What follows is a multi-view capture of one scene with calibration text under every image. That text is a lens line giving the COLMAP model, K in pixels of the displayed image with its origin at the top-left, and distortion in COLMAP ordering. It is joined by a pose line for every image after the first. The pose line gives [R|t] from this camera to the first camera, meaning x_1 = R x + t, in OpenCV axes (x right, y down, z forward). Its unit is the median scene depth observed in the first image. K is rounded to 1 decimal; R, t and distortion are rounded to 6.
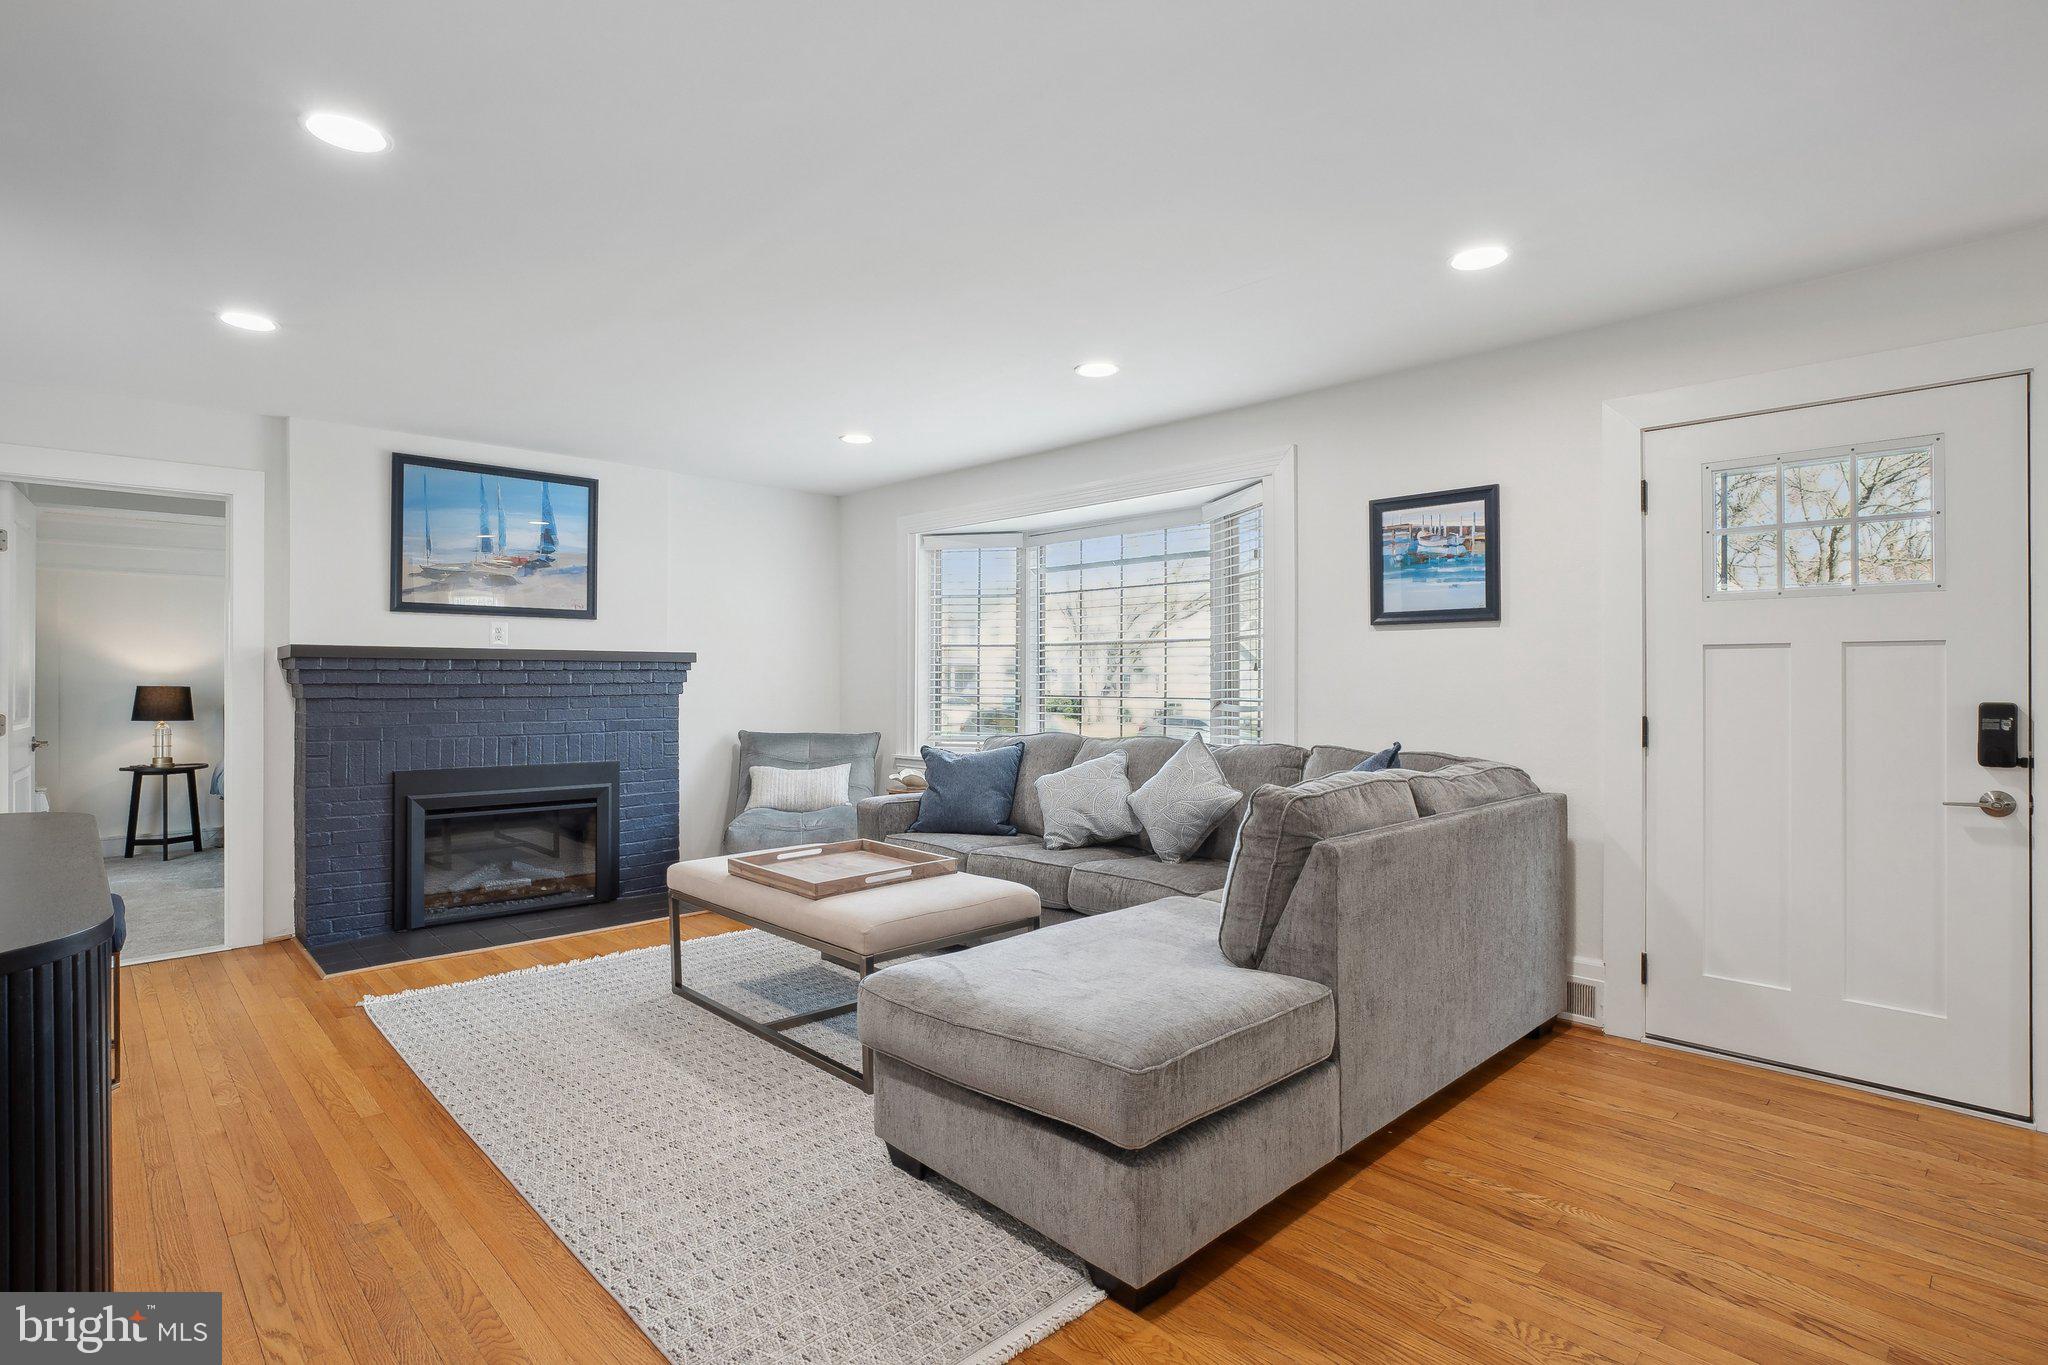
lens RADIAL K [[1010.7, 0, 1024.0], [0, 1010.7, 682.5], [0, 0, 1]] dist [-0.044592, 0.000158]
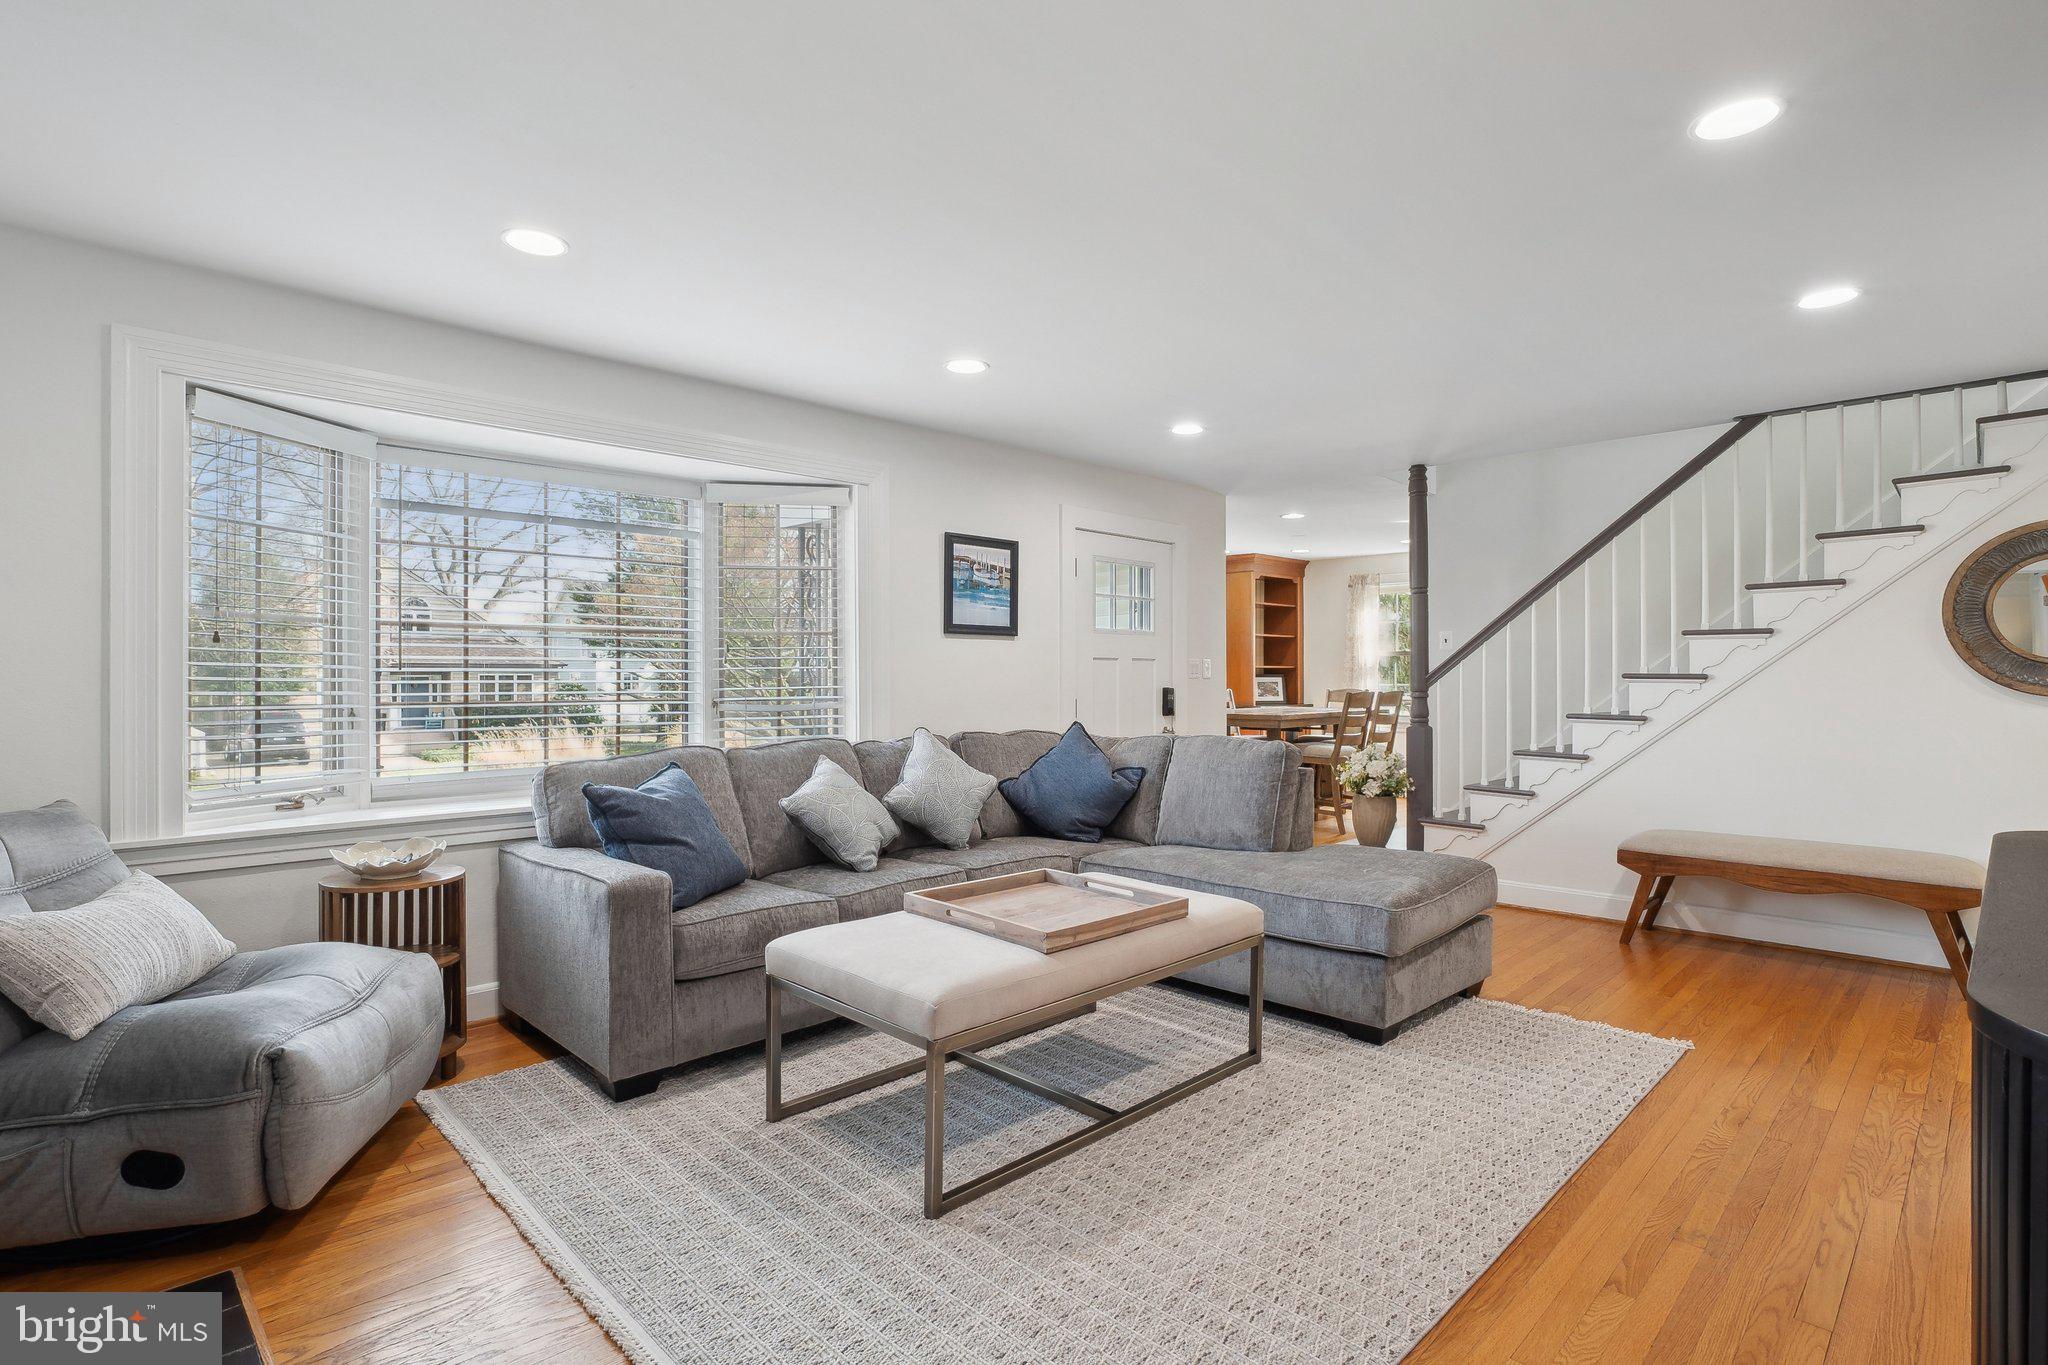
lens RADIAL K [[1010.7, 0, 1024.0], [0, 1010.7, 682.5], [0, 0, 1]] dist [-0.044592, 0.000158]
pose [[-0.010436, -0.001366, 0.999945, -0.954137], [0.008765, 0.999961, 0.001457, 0.002075], [-0.999907, 0.008780, -0.010424, 0.986283]]
